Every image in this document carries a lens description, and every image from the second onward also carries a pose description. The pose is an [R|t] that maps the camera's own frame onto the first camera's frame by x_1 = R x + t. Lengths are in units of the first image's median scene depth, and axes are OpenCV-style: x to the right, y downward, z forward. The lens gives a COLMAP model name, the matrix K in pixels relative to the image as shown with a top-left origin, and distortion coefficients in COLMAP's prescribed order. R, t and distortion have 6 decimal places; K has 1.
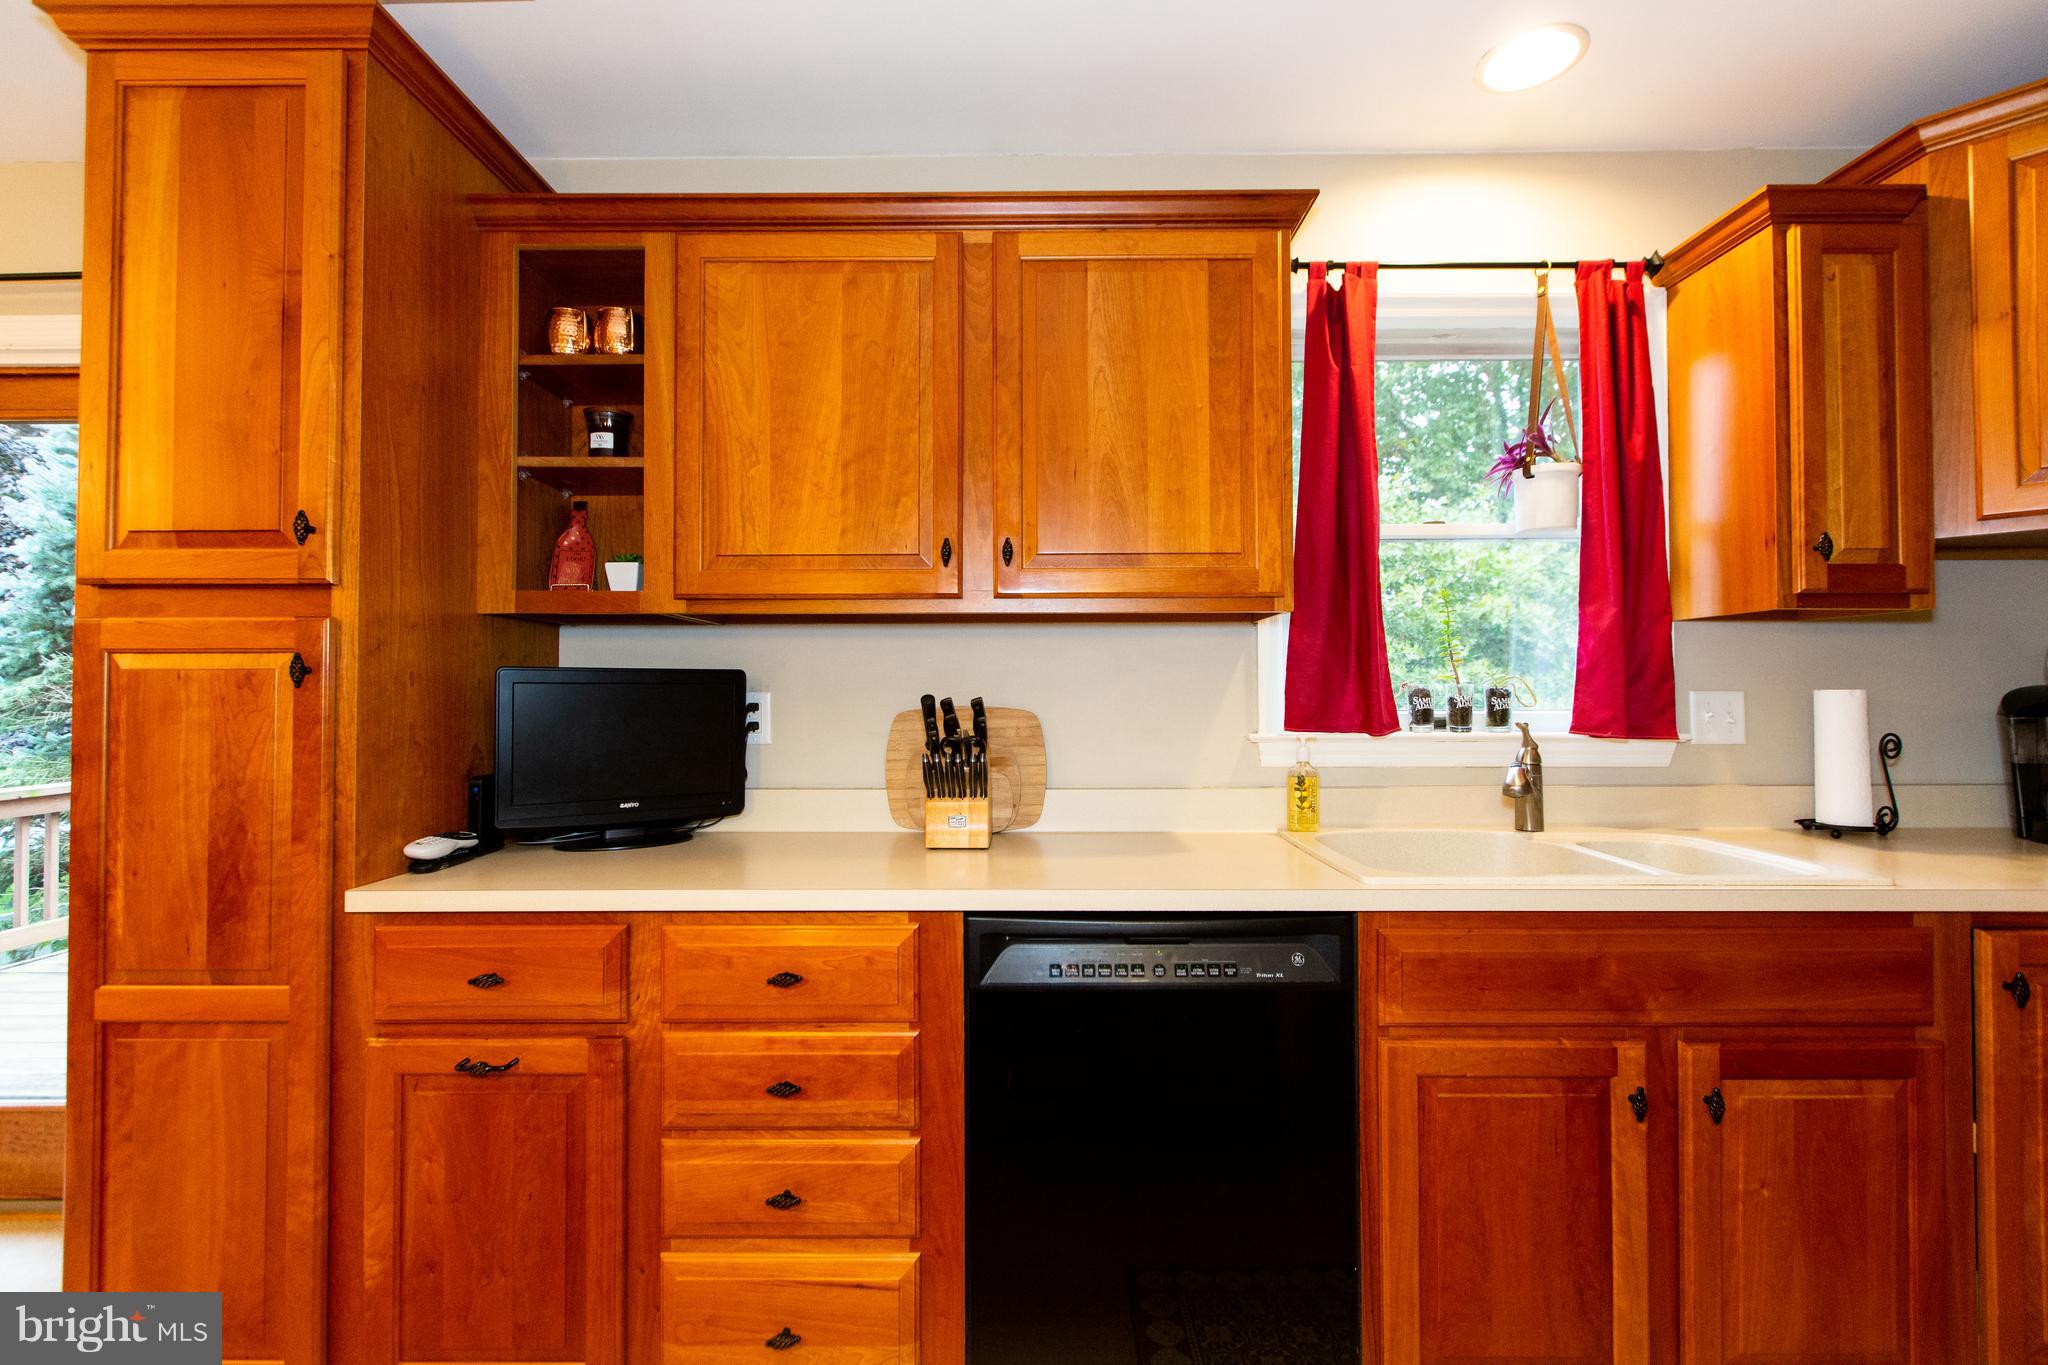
lens RADIAL K [[926.7, 0, 977.9], [0, 926.7, 675.7], [0, 0, 1]] dist [-0.000313, -0.000278]
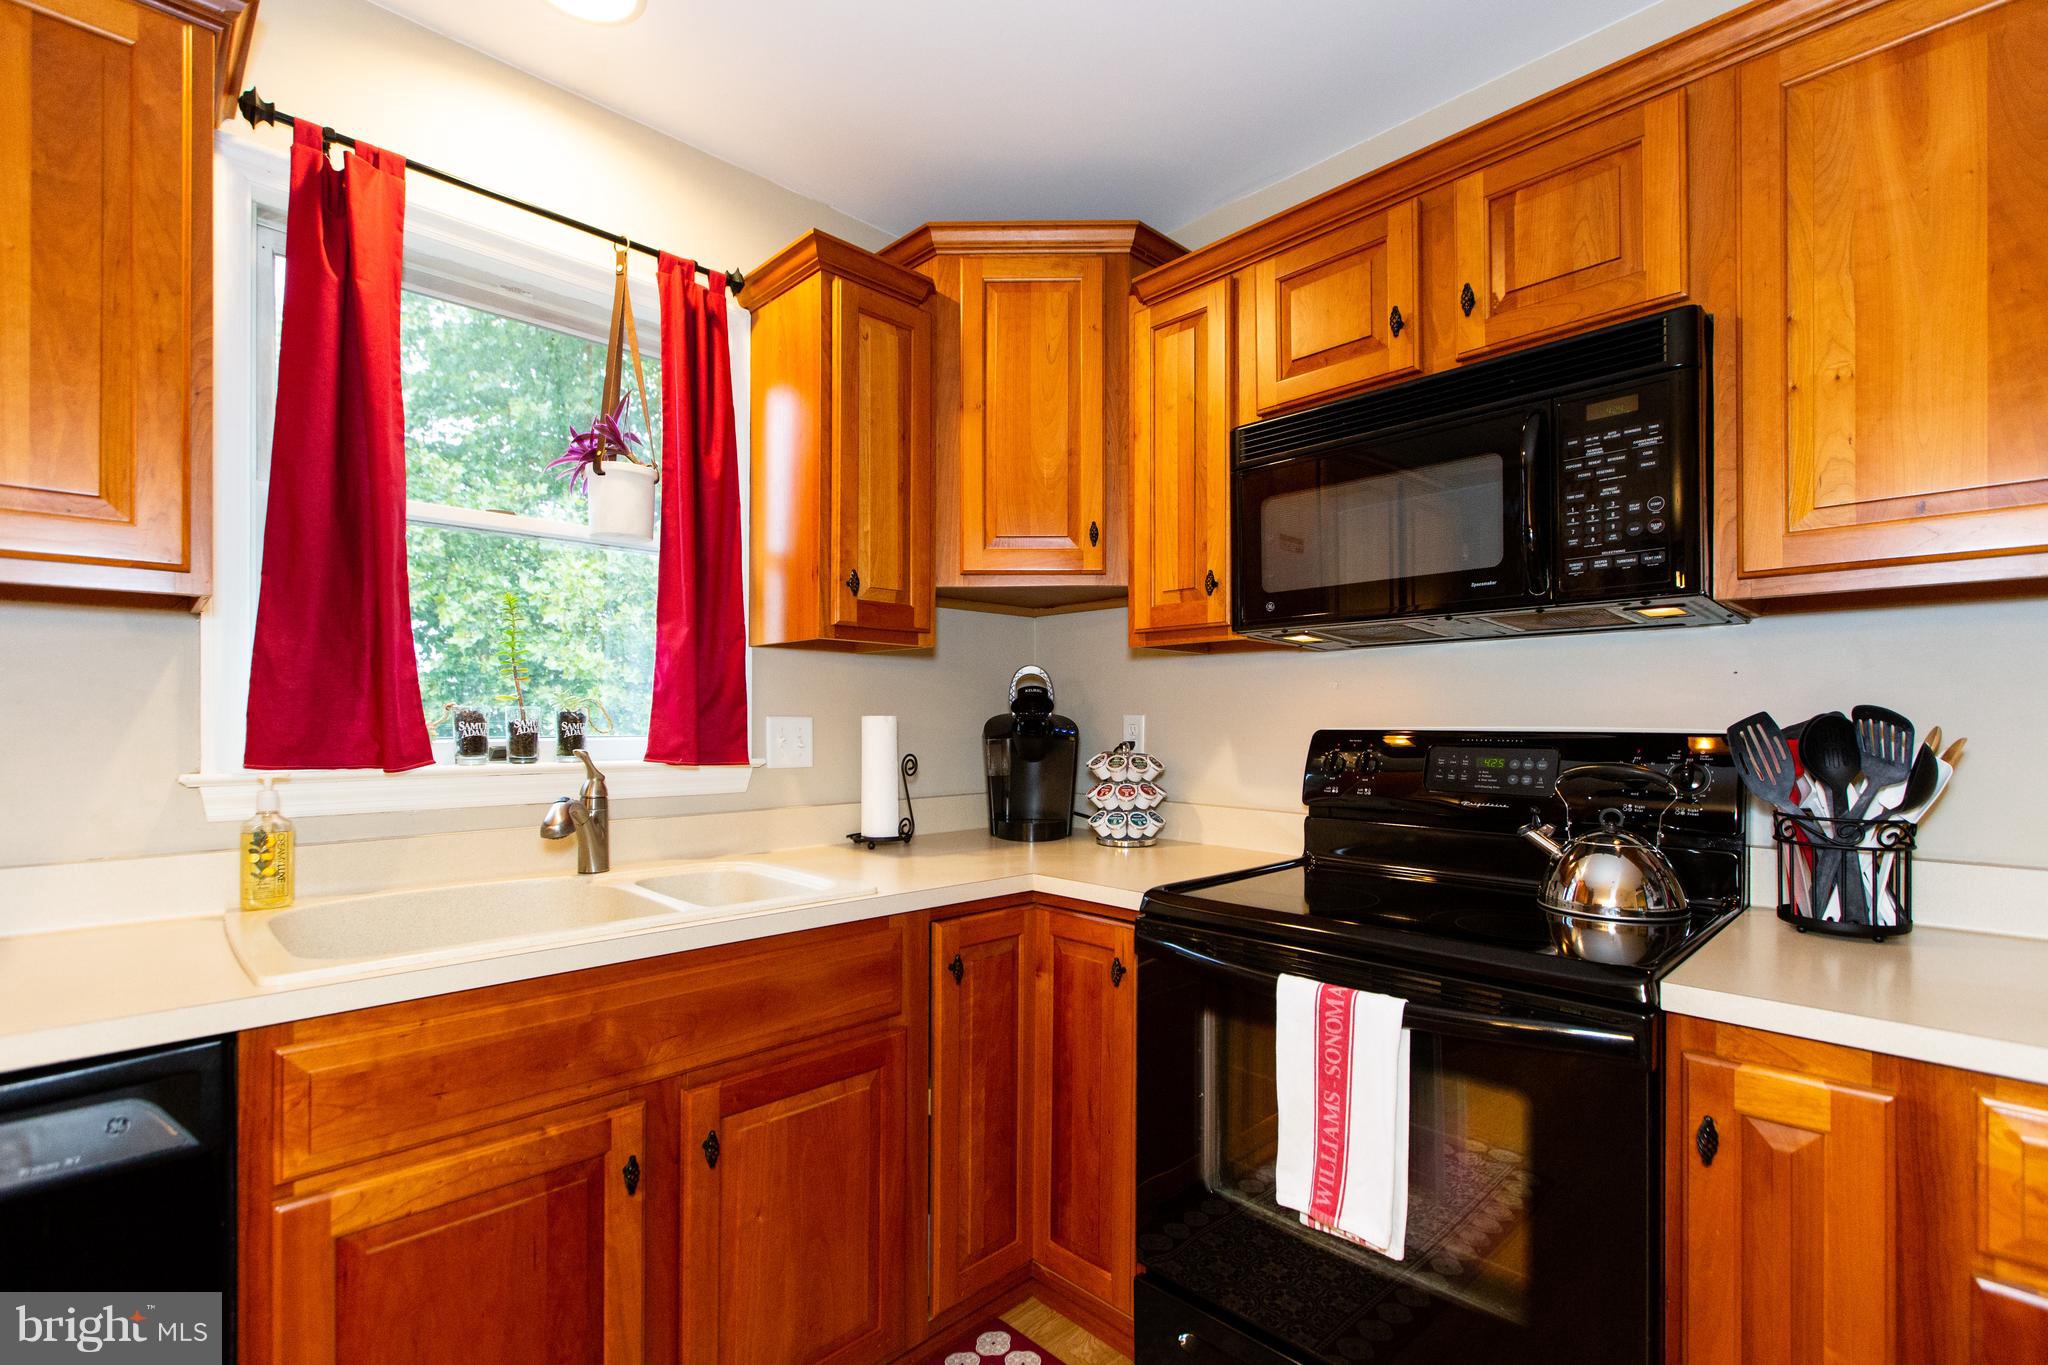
lens RADIAL K [[926.0, 0, 1039.5], [0, 926.0, 720.9], [0, 0, 1]] dist [0.004002, -0.000341]
pose [[0.700682, 0.003534, 0.713465, 0.288327], [-0.016564, 0.999799, 0.011315, 0.005458], [-0.713282, -0.019746, 0.700599, 0.082372]]
